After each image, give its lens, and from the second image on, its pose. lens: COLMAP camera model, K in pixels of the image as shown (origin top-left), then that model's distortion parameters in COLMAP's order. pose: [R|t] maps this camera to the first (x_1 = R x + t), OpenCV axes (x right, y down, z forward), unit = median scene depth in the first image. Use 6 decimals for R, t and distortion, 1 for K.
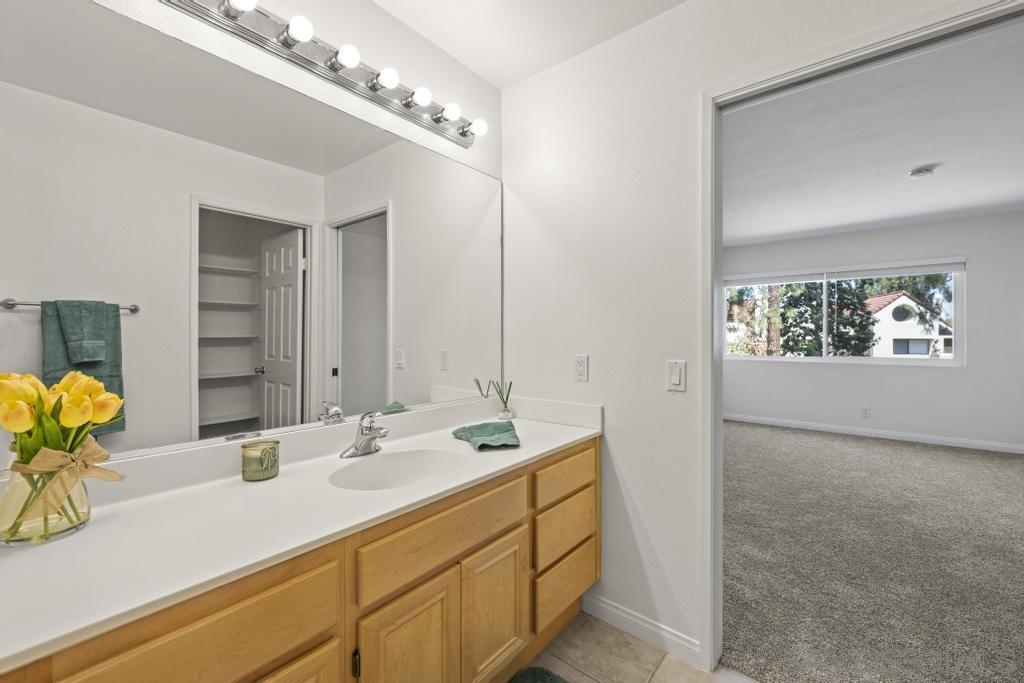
lens RADIAL K [[419.1, 0, 512.0], [0, 419.1, 341.5], [0, 0, 1]] dist [-0.001962, -0.000181]
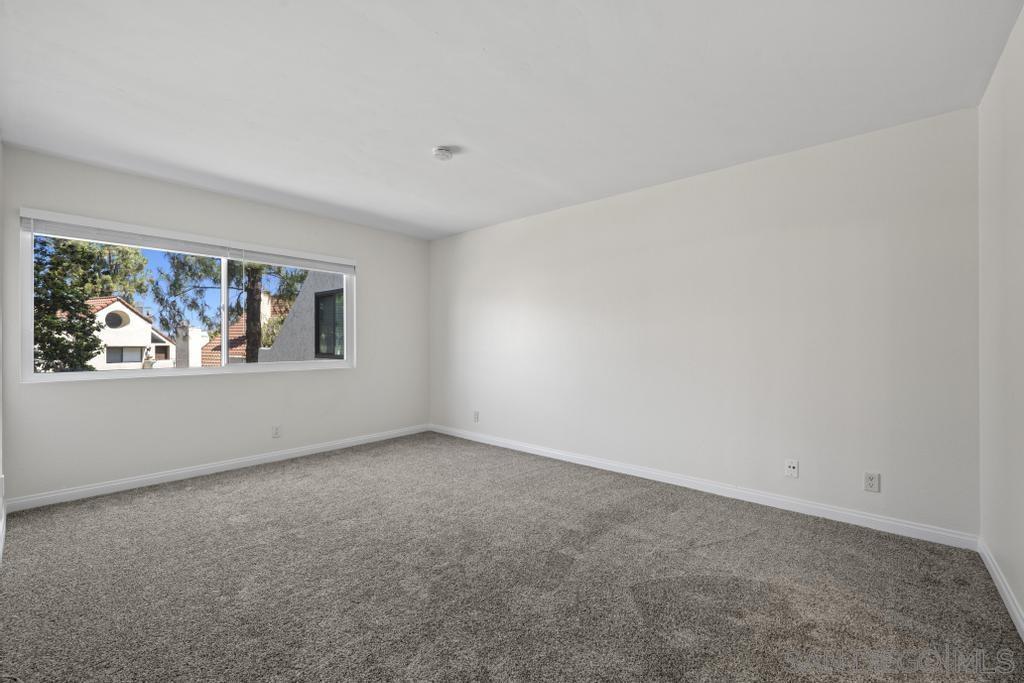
lens RADIAL K [[419.1, 0, 512.0], [0, 419.1, 341.5], [0, 0, 1]] dist [-0.001962, -0.000181]
pose [[0.024466, 0.004634, 0.999690, 0.010471], [0.016105, 0.999858, -0.005029, 0.001563], [-0.999571, 0.016223, 0.024388, 0.110702]]
